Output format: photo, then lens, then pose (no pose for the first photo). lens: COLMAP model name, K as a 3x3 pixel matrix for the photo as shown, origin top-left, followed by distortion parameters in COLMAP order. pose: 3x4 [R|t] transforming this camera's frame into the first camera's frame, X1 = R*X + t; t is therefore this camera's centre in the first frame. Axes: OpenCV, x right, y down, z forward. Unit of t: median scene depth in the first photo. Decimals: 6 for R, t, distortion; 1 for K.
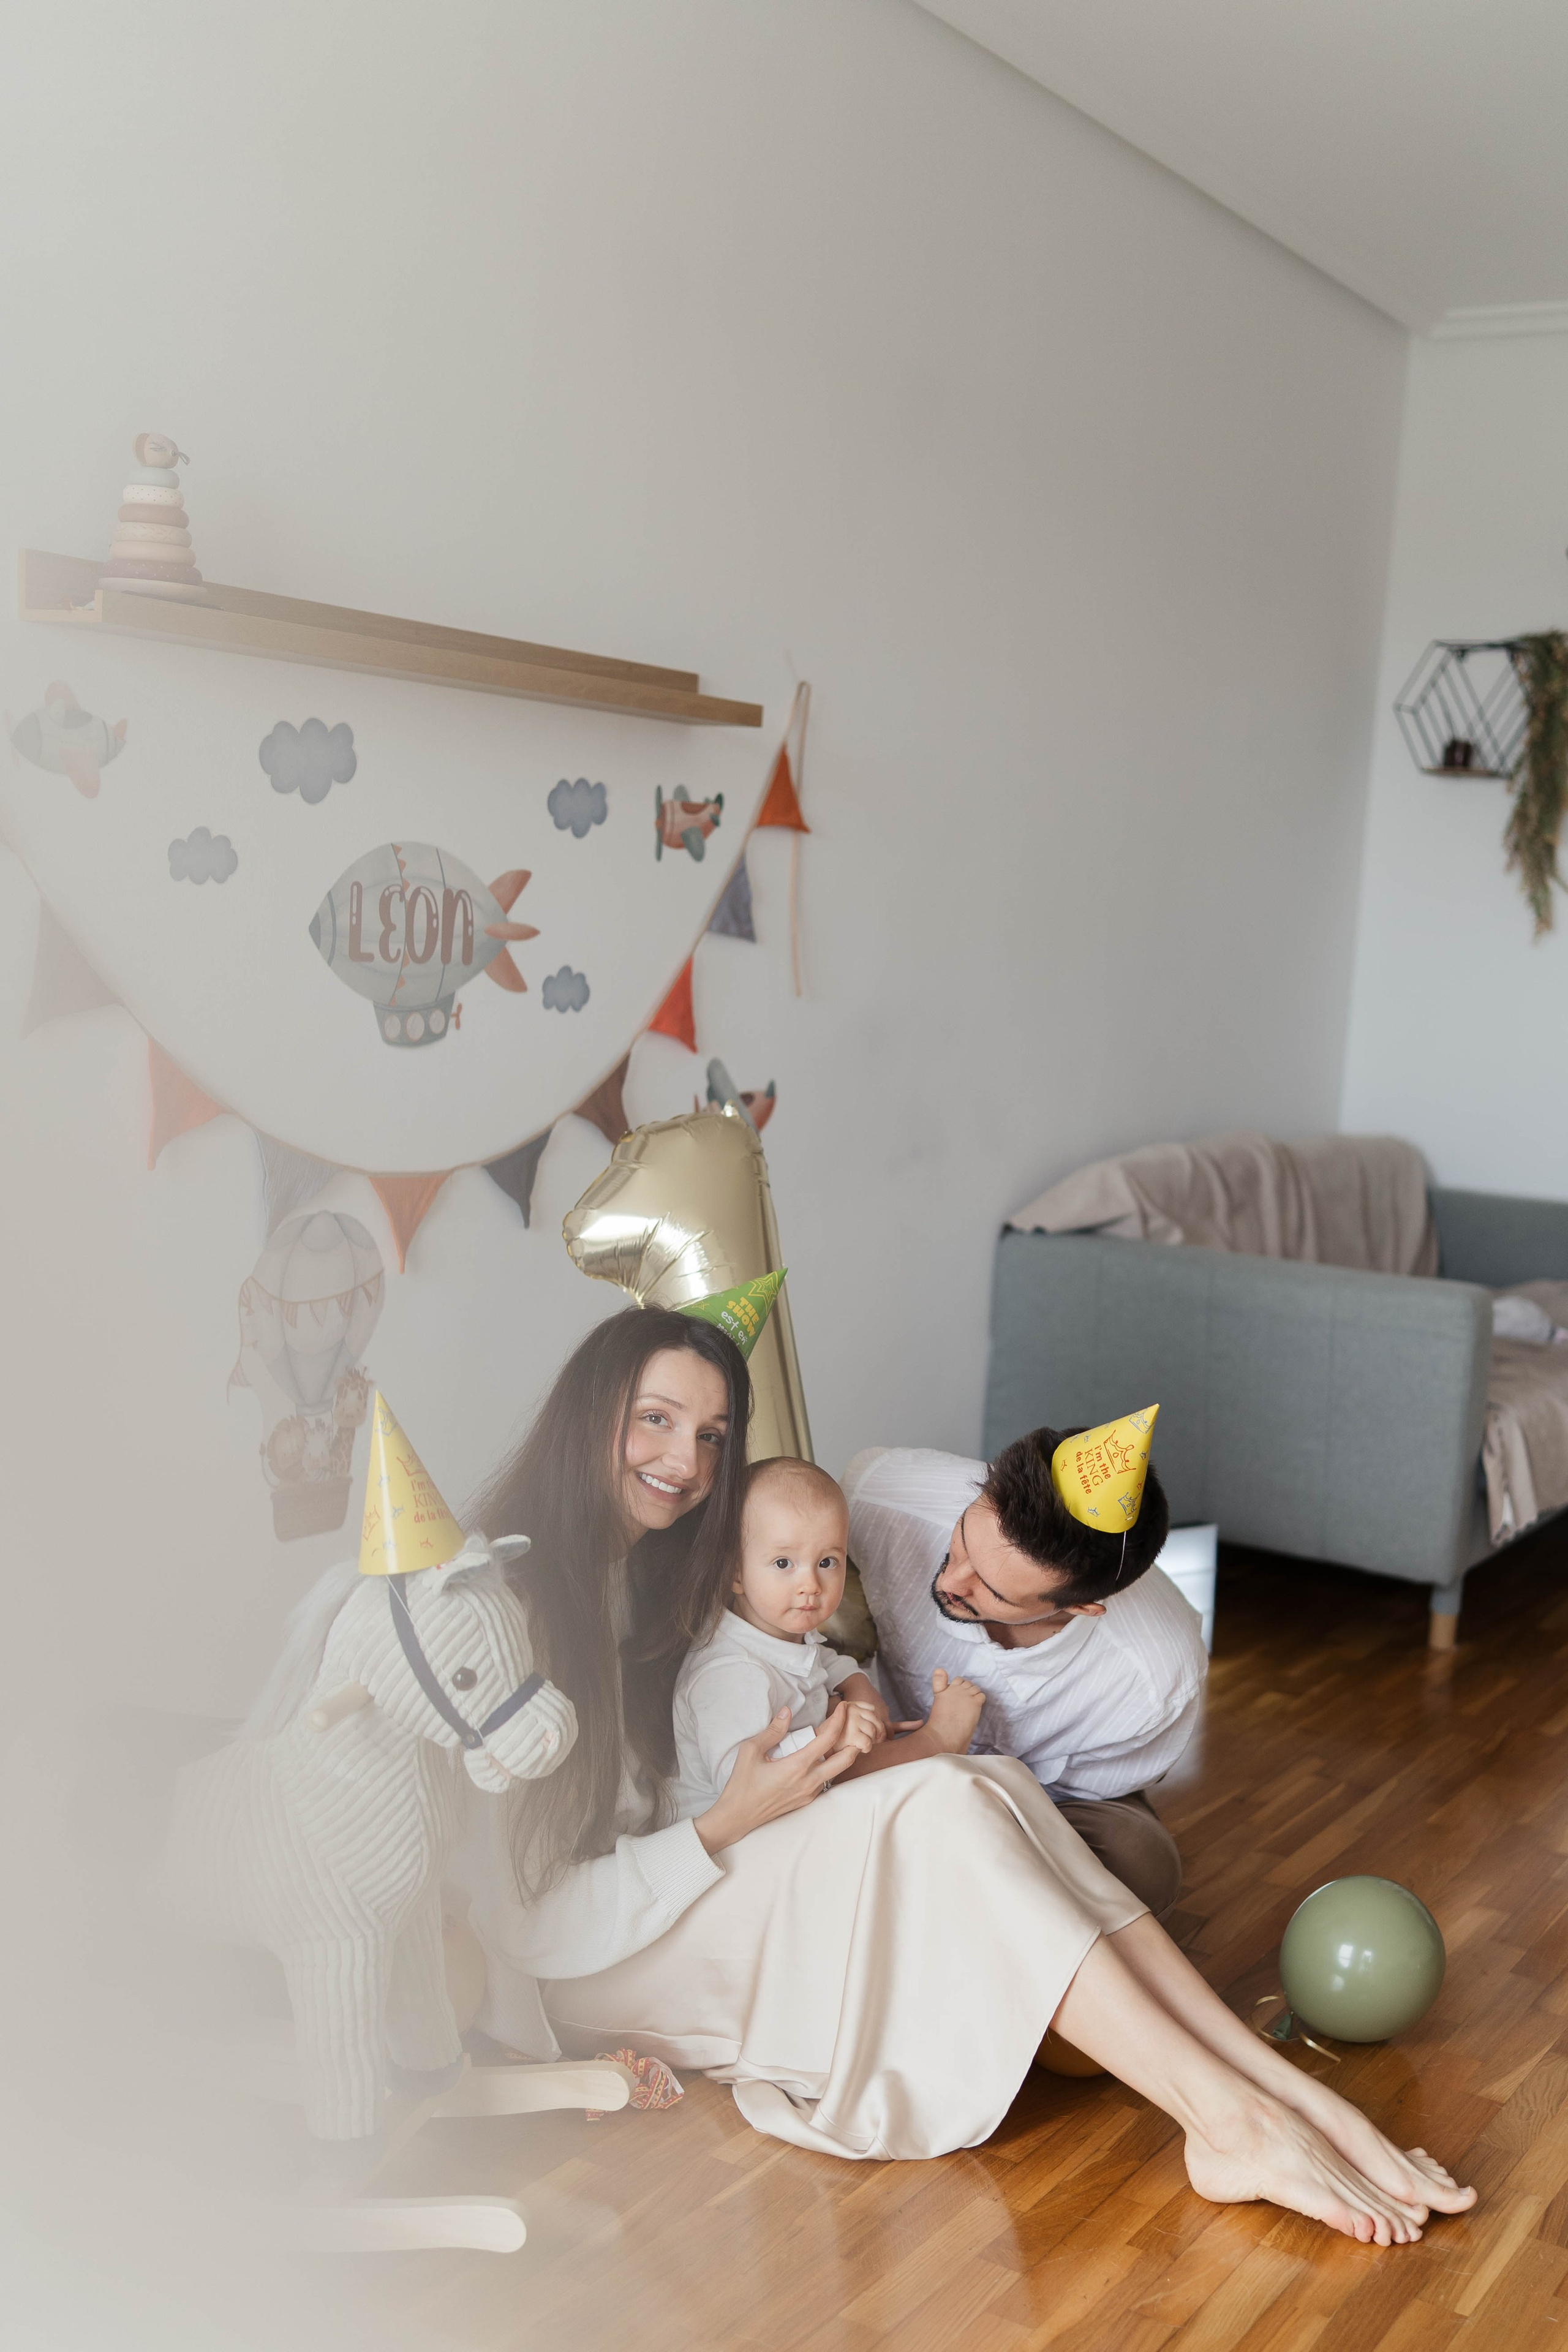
lens RADIAL K [[2385.5, 0, 784.0], [0, 2385.5, 1176.0], [0, 0, 1]] dist [-0.010038, -0.028491]
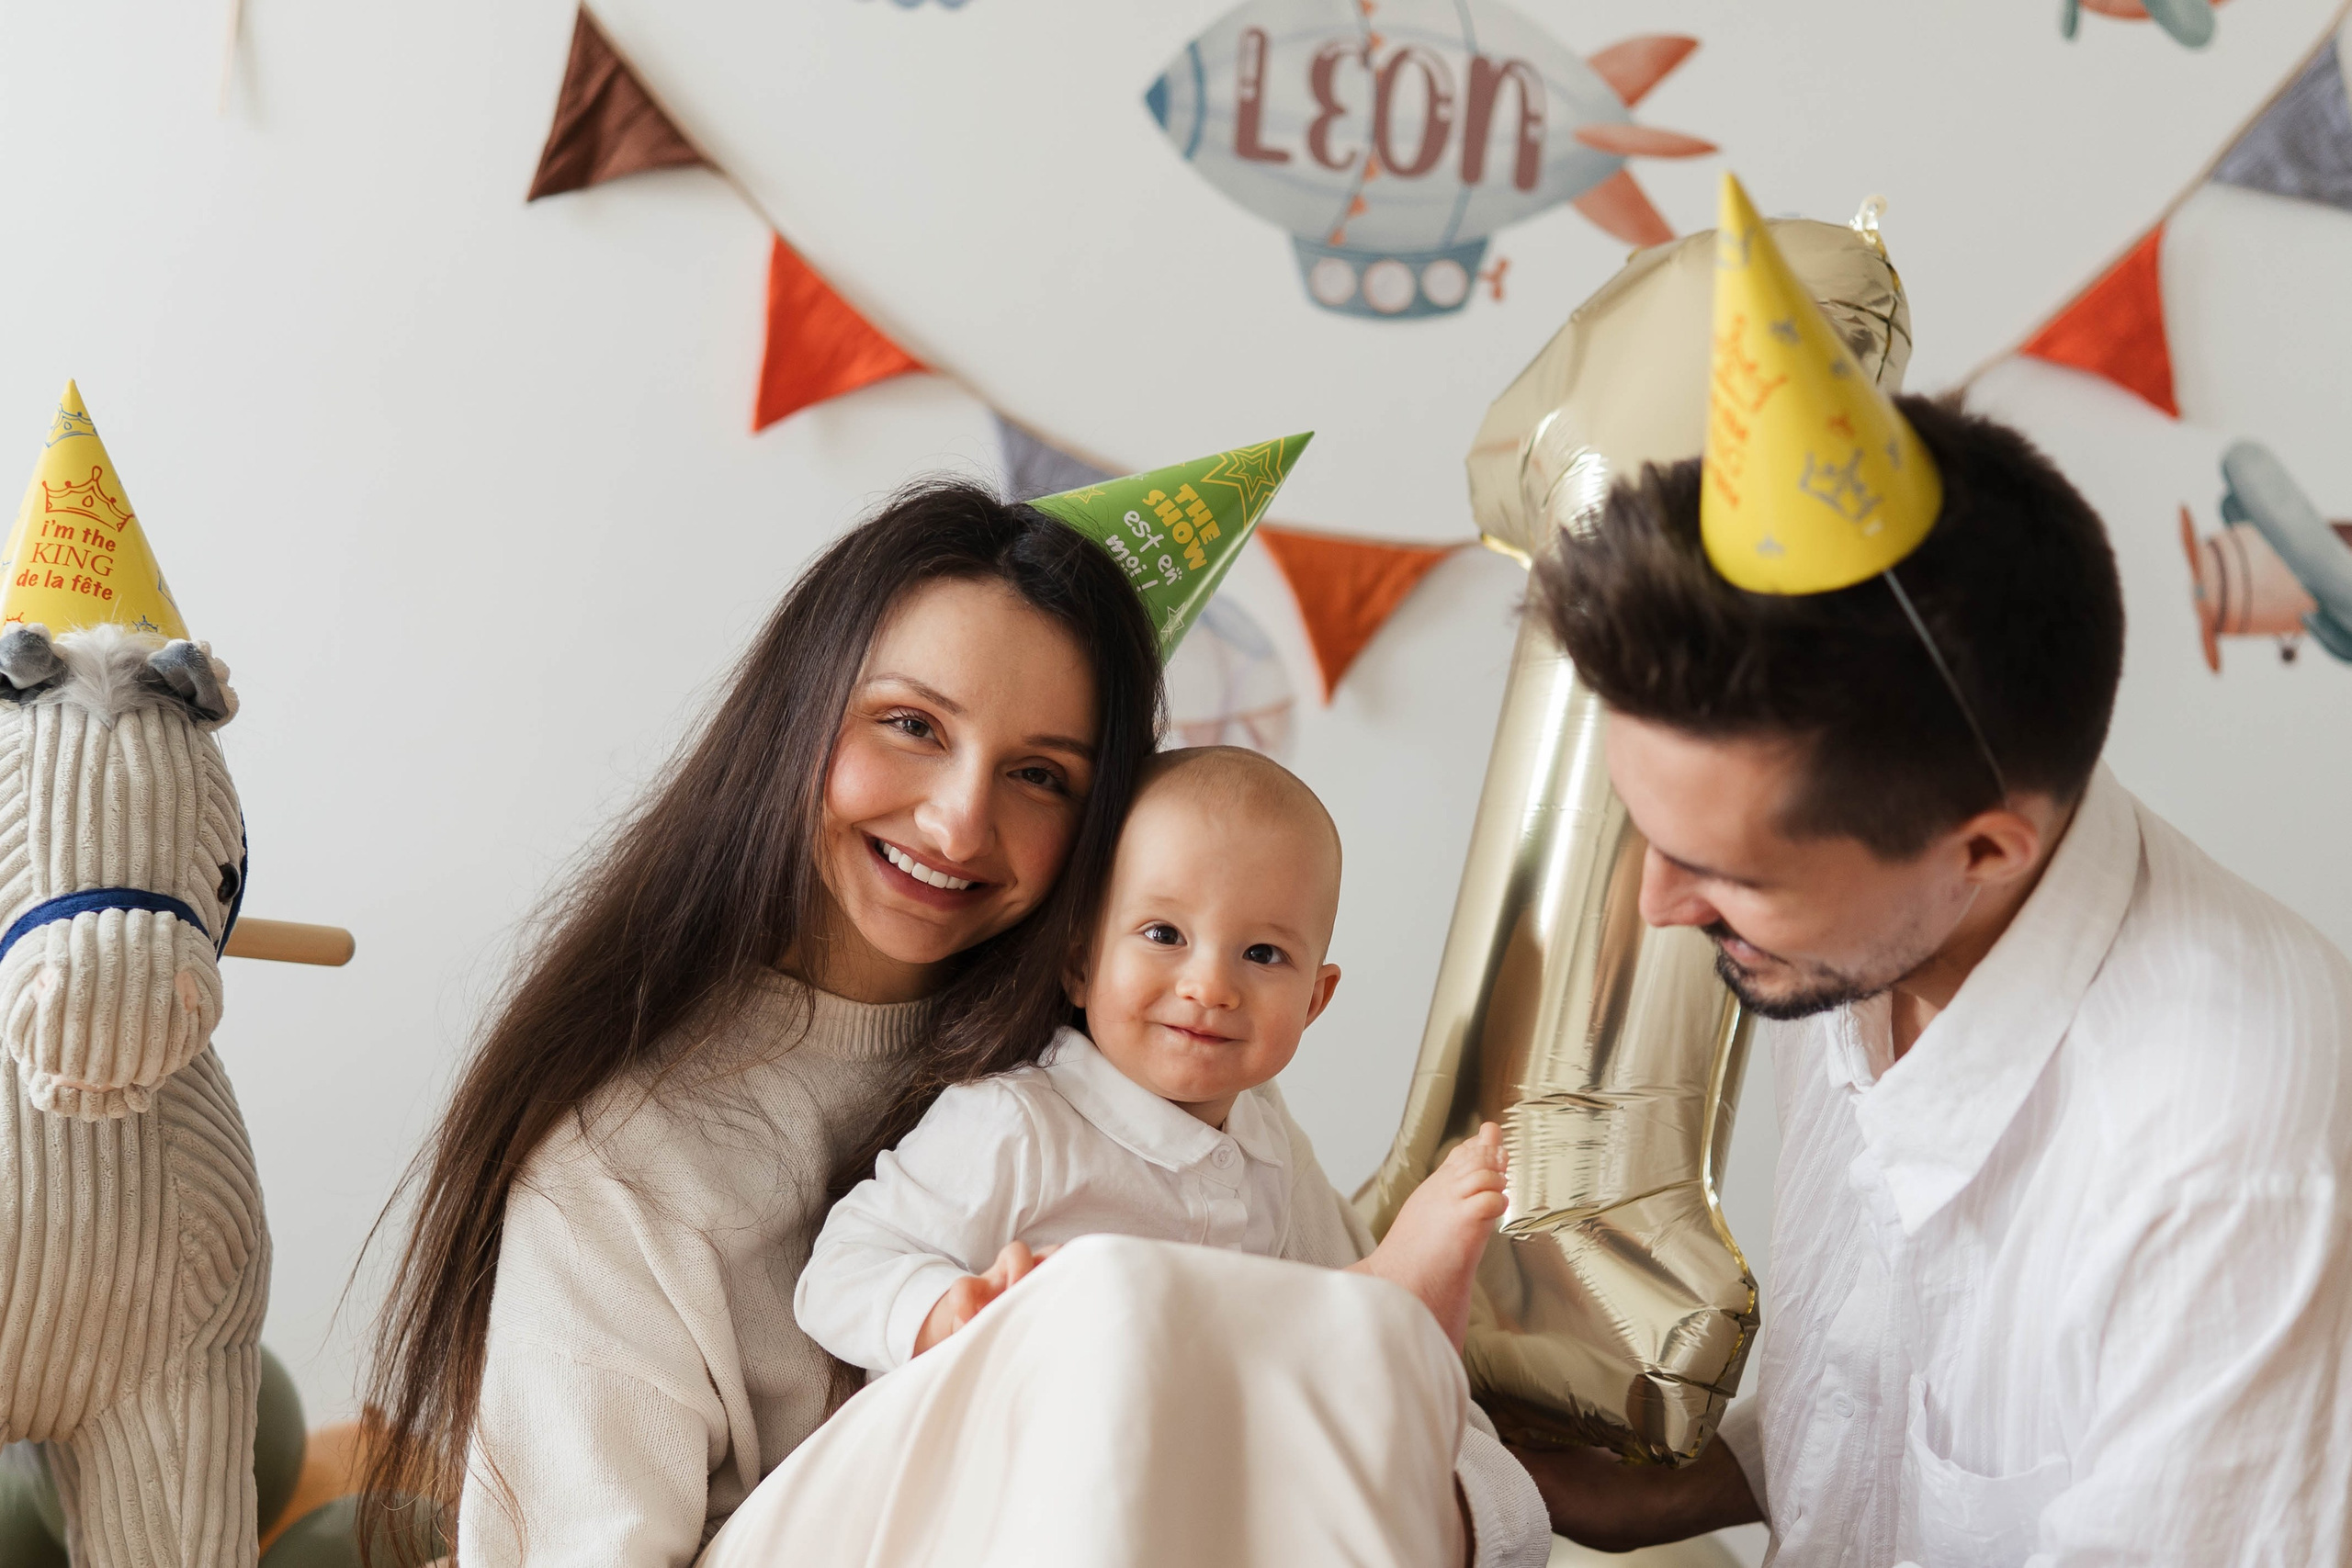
lens RADIAL K [[2385.2, 0, 1176.0], [0, 2385.2, 784.0], [0, 0, 1]] dist [-0.010038, -0.028491]
pose [[0.604831, -0.009828, -0.796293, 0.268573], [-0.139304, 0.983201, -0.117944, 0.129368], [0.784075, 0.182263, 0.593301, 0.632545]]
